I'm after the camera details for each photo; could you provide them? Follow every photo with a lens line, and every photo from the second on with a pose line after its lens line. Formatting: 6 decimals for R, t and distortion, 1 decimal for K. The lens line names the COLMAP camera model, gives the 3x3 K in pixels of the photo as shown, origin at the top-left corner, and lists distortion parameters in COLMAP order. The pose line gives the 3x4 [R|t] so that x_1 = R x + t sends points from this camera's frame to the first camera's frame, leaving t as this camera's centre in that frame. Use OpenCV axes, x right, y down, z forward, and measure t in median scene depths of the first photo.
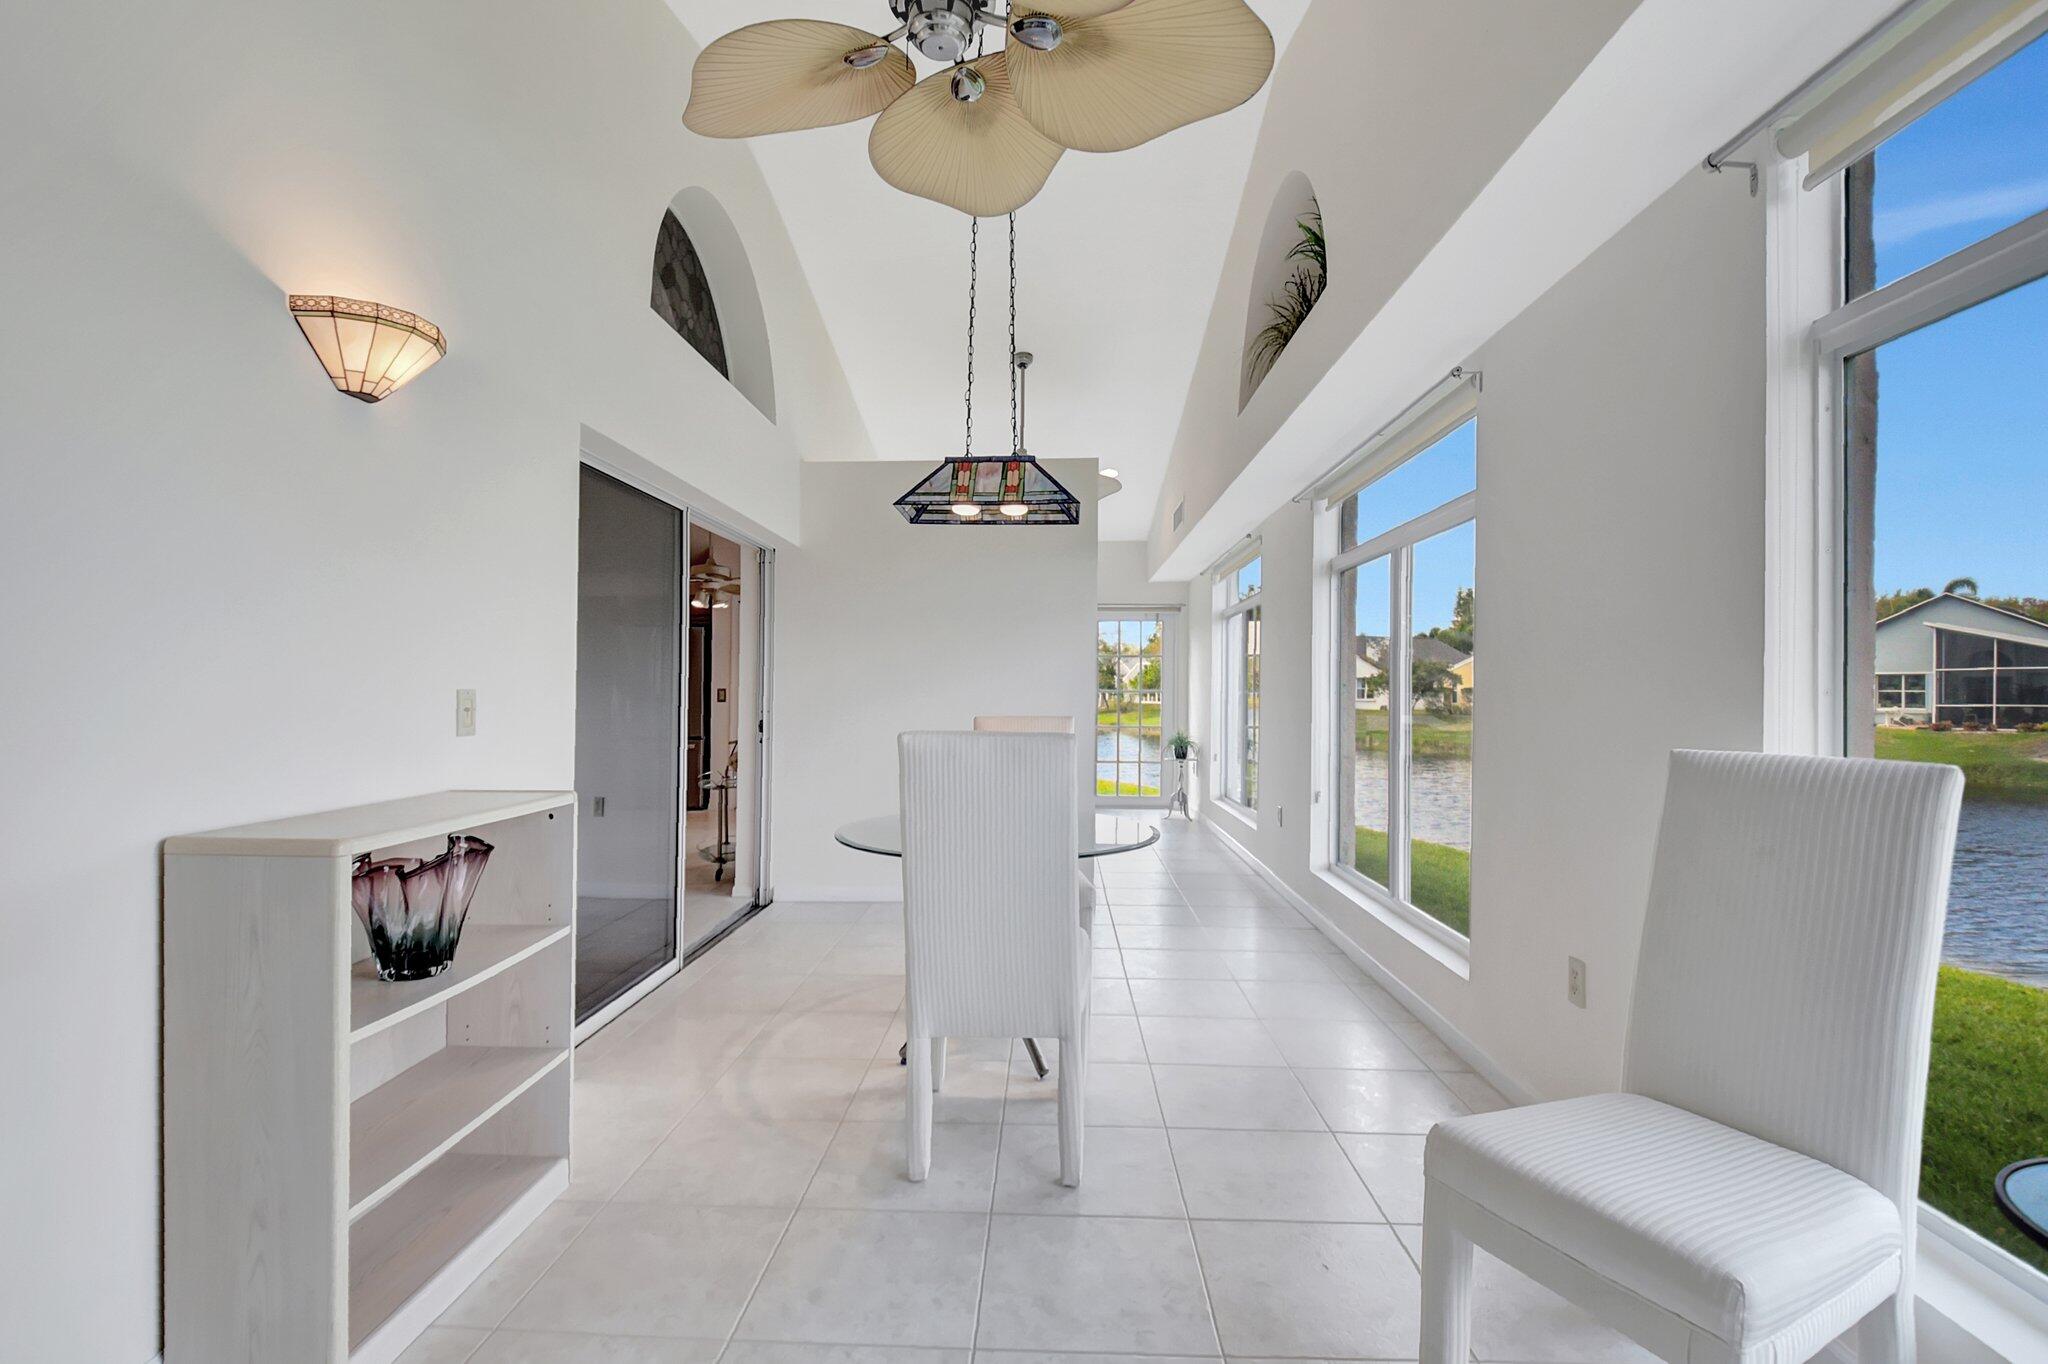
lens RADIAL K [[899.3, 0, 1019.6], [0, 899.3, 693.9], [0, 0, 1]] dist [-0.011659, -0.000341]
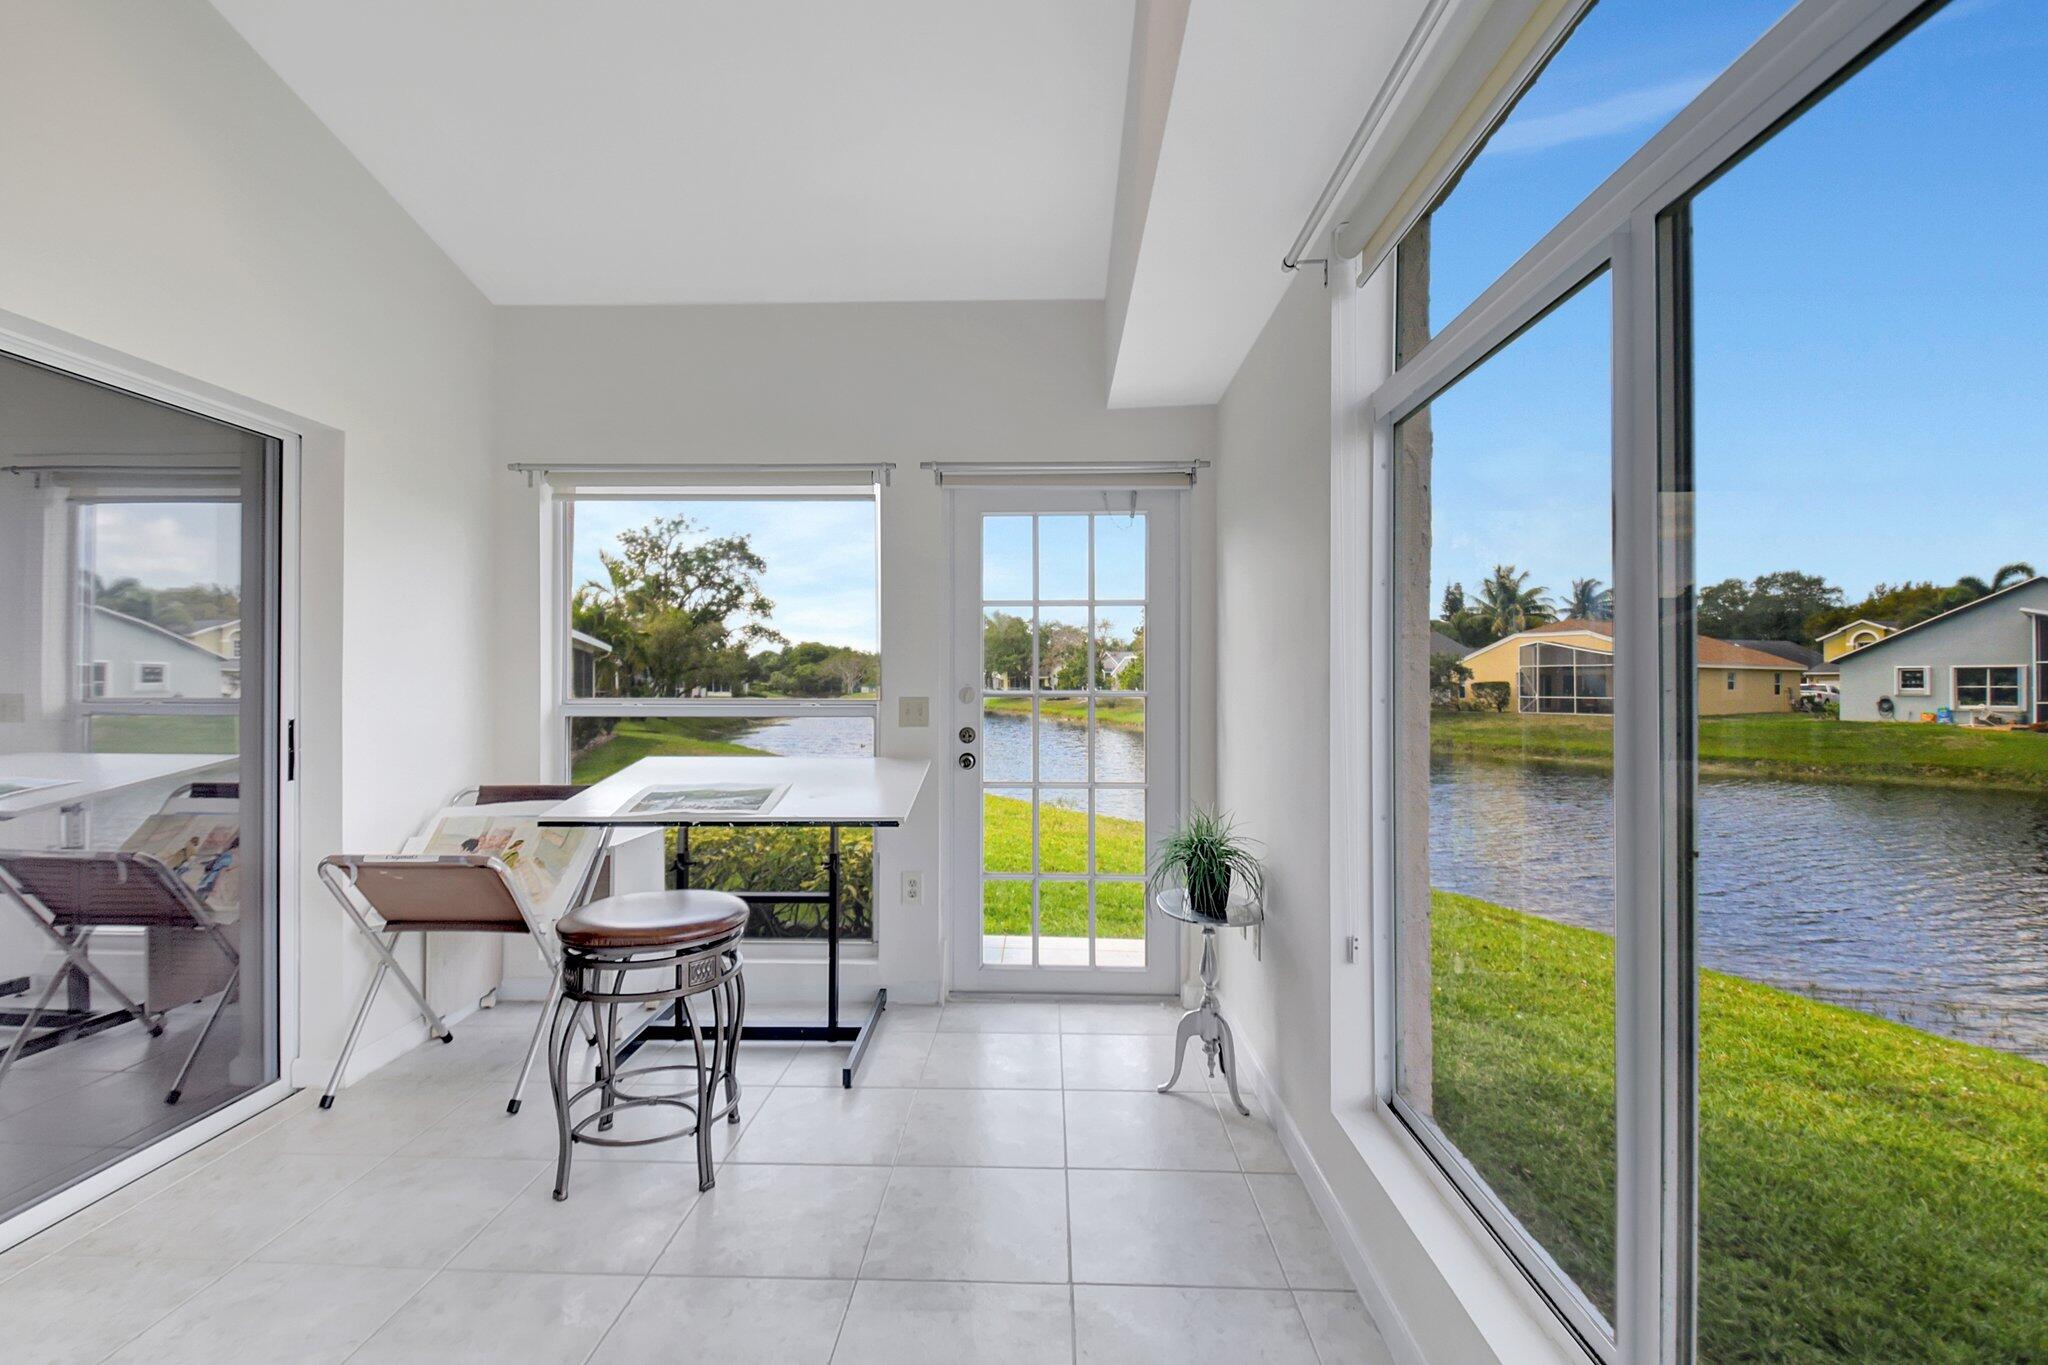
lens RADIAL K [[899.3, 0, 1009.3], [0, 899.3, 686.1], [0, 0, 1]] dist [-0.011659, -0.000341]
pose [[0.999999, 0.000677, 0.001454, 0.019748], [-0.000674, 0.999997, -0.002392, -0.000795], [-0.001455, 0.002391, 0.999996, 0.123177]]
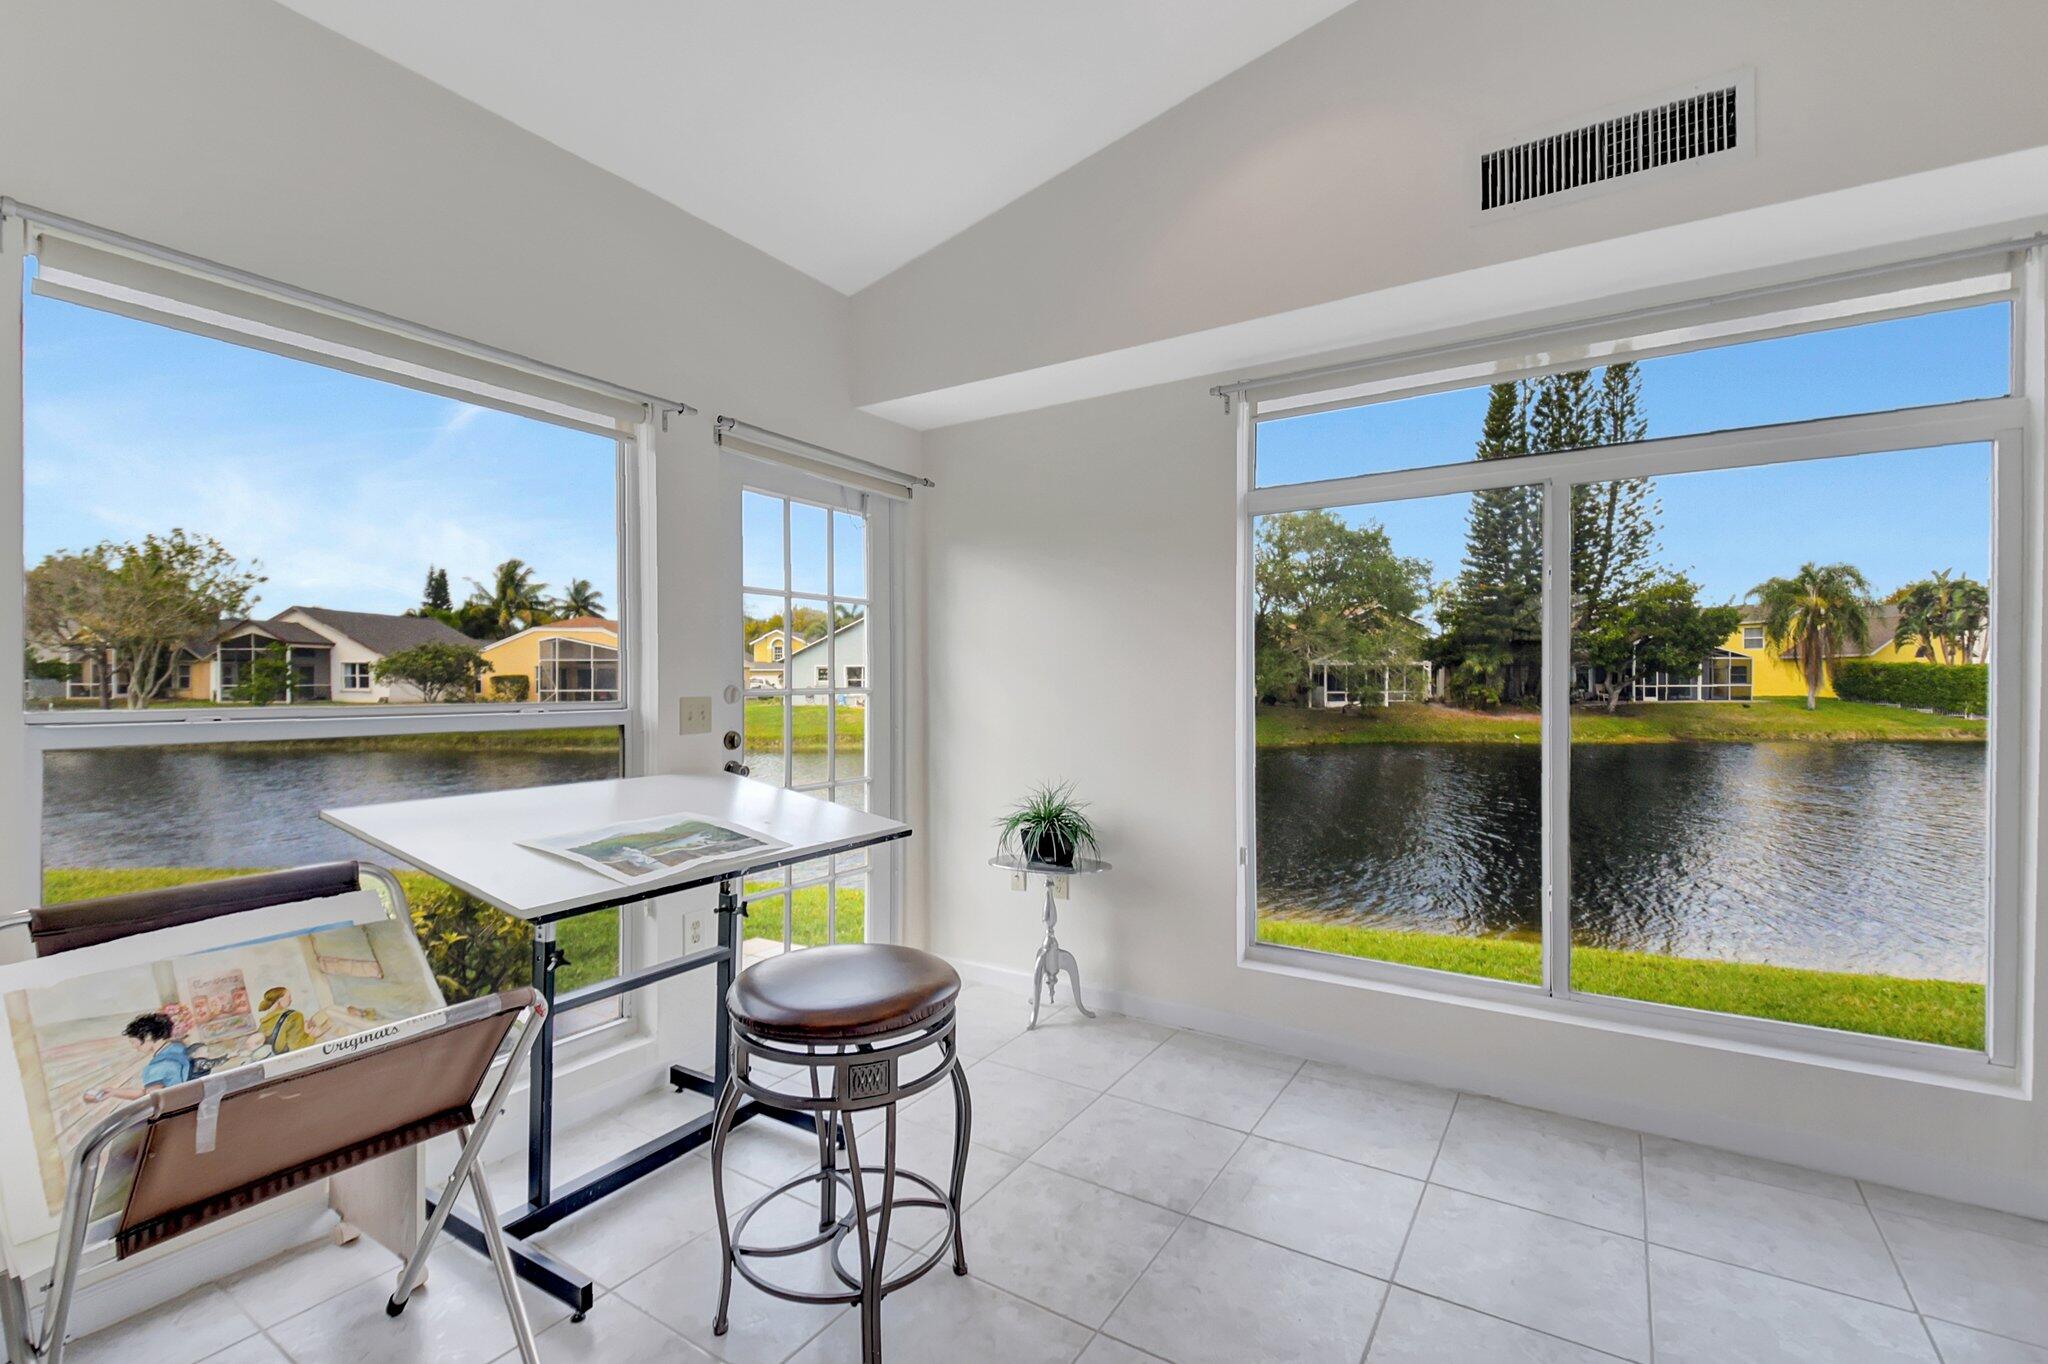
lens RADIAL K [[899.3, 0, 1014.5], [0, 899.3, 692.6], [0, 0, 1]] dist [-0.011659, -0.000341]
pose [[0.509388, -0.011805, 0.860456, -0.030495], [0.001502, 0.999917, 0.012829, -0.001153], [-0.860535, -0.005243, 0.509364, 0.148052]]
